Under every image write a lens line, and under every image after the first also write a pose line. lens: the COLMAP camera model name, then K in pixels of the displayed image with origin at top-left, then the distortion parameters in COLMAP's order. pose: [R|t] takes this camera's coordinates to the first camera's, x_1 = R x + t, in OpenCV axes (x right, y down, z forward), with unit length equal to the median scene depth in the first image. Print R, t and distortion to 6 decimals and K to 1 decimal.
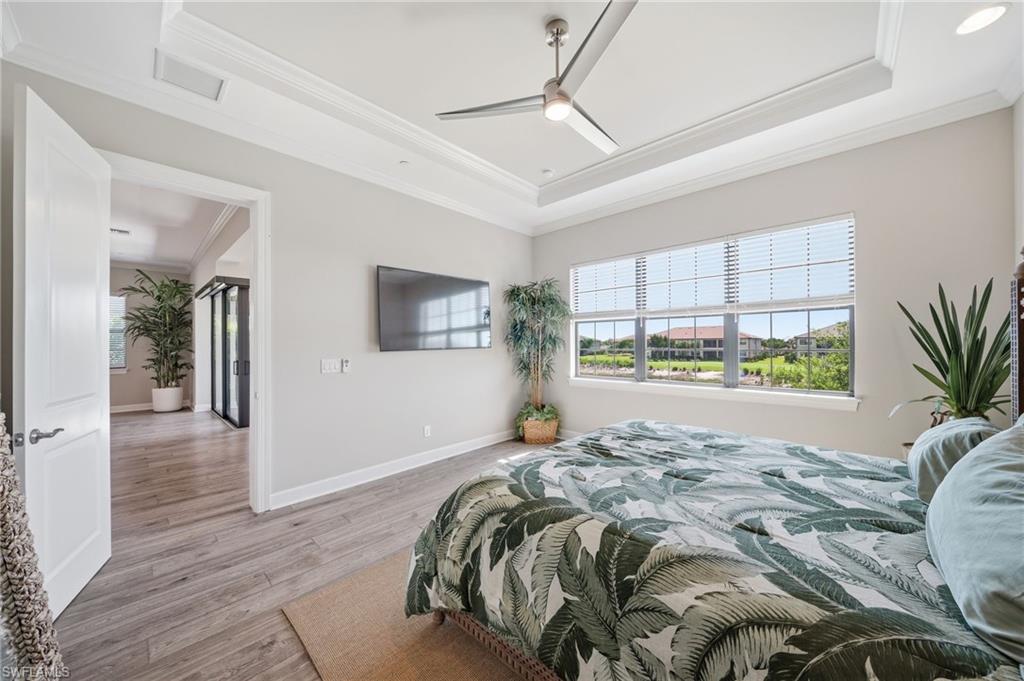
lens RADIAL K [[358.4, 0, 516.0], [0, 358.4, 343.4], [0, 0, 1]] dist [-0.001037, -0.001336]
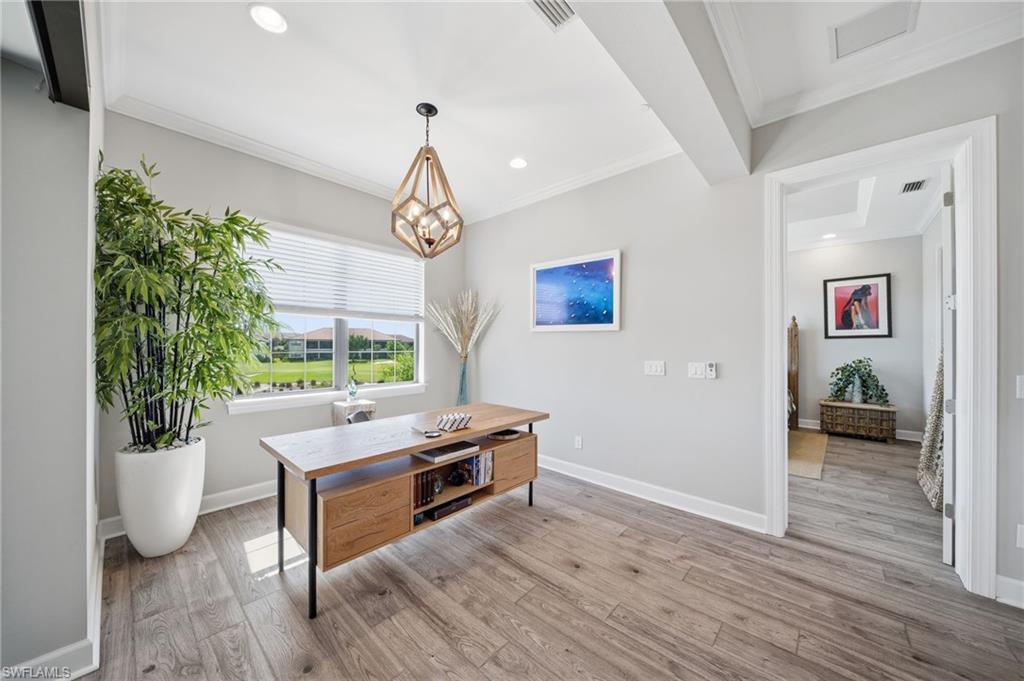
lens RADIAL K [[358.4, 0, 514.4], [0, 358.4, 338.6], [0, 0, 1]] dist [-0.001037, -0.001336]
pose [[-0.017106, 0.025233, 0.999535, -1.451902], [-0.006455, 0.999658, -0.025346, 0.012812], [-0.999833, -0.006885, -0.016937, 1.511943]]
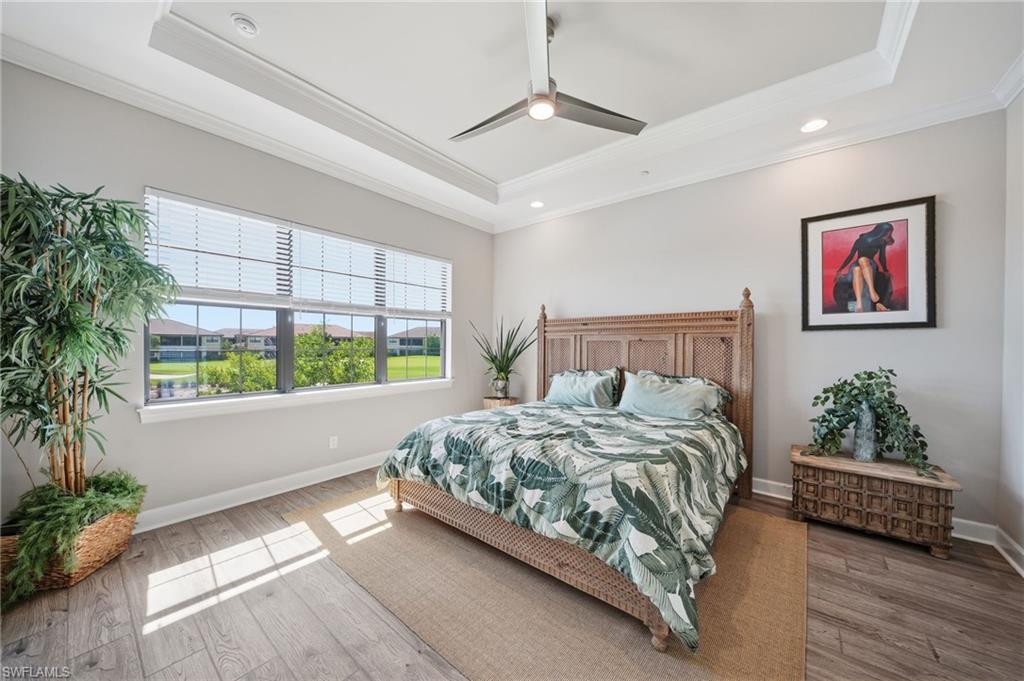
lens RADIAL K [[358.4, 0, 511.8], [0, 358.4, 341.5], [0, 0, 1]] dist [-0.001037, -0.001336]
pose [[-0.073941, 0.008162, 0.997229, -0.576269], [-0.008858, 0.999922, -0.008841, 0.001907], [-0.997223, -0.009487, -0.073863, 0.764383]]
